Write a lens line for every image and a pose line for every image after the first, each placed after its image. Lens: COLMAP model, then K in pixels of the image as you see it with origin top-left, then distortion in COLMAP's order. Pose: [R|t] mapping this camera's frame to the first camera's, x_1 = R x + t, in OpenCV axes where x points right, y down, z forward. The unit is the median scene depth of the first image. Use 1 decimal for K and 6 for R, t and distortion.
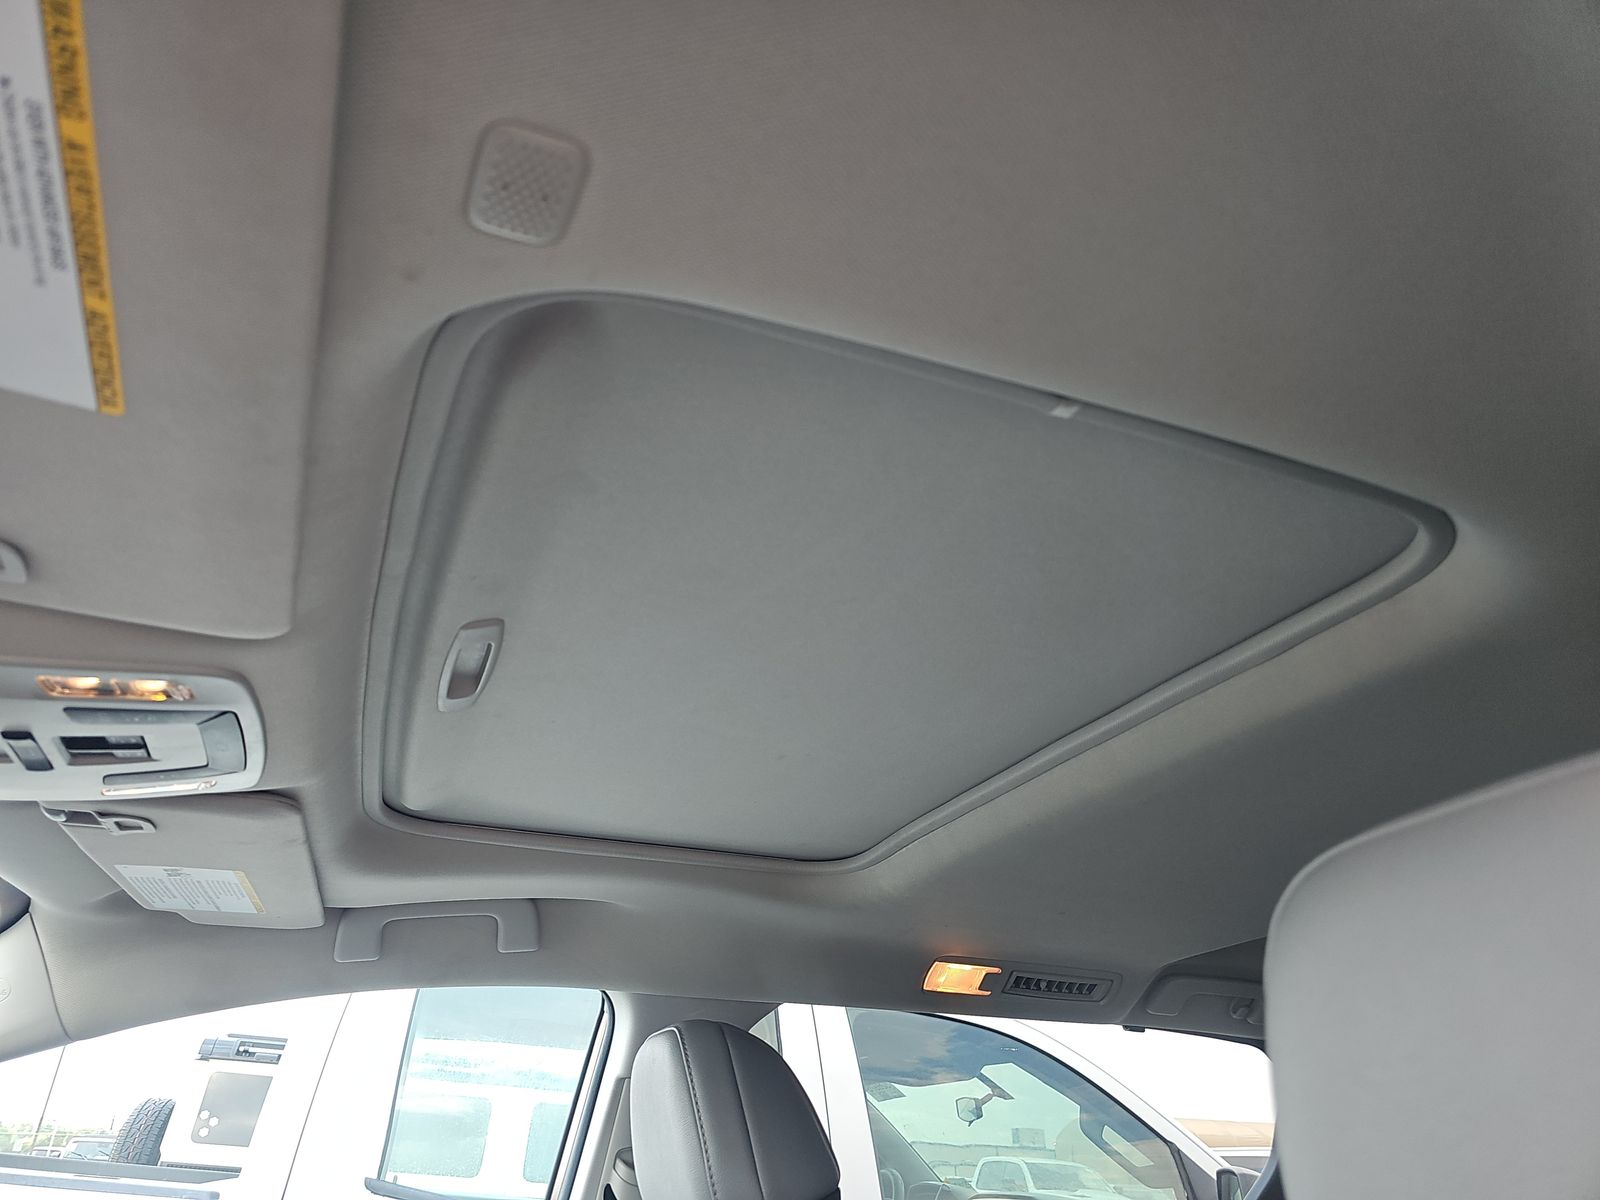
lens RADIAL K [[1047.5, 0, 804.9], [0, 1047.5, 598.7], [0, 0, 1]] dist [0.012475, -0.024204]
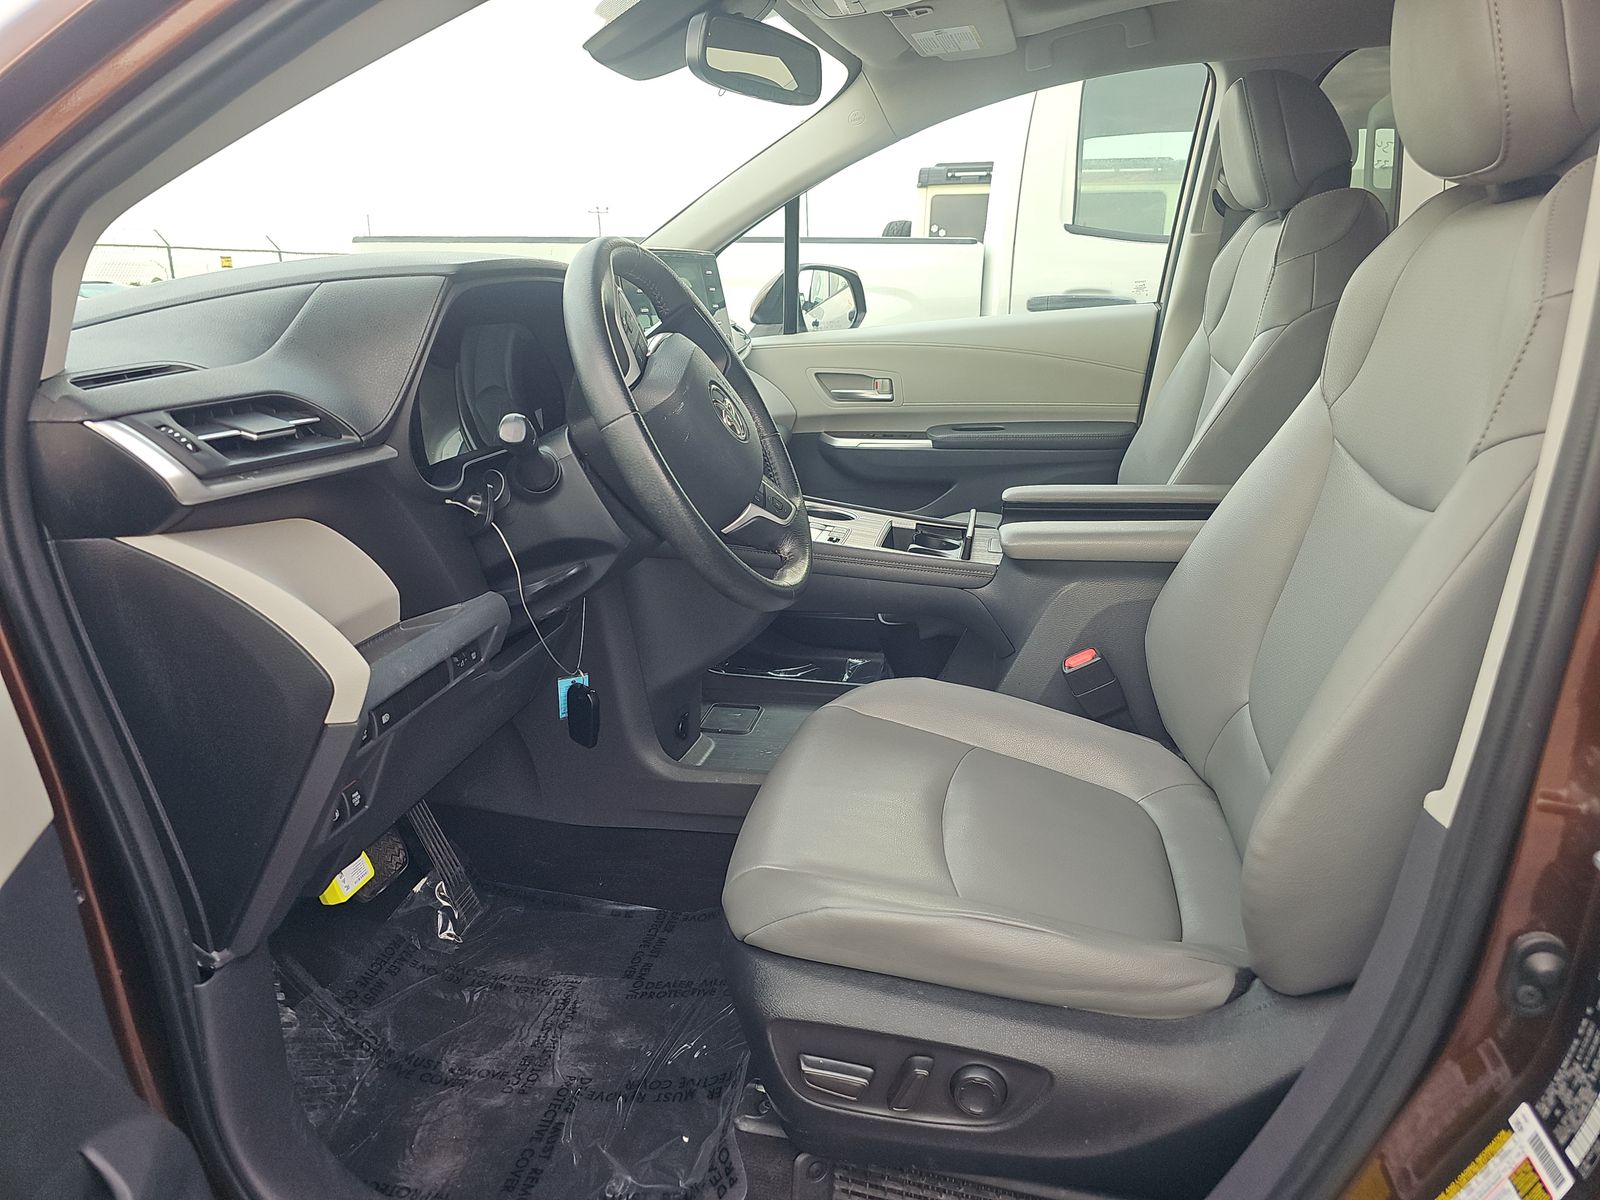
lens RADIAL K [[1047.5, 0, 802.8], [0, 1047.5, 597.2], [0, 0, 1]] dist [0.012475, -0.024204]
pose [[0.831935, 0.107076, -0.544444, 0.209823], [0.314447, 0.717457, 0.621593, -0.167746], [0.457173, -0.688324, 0.563208, -0.561989]]
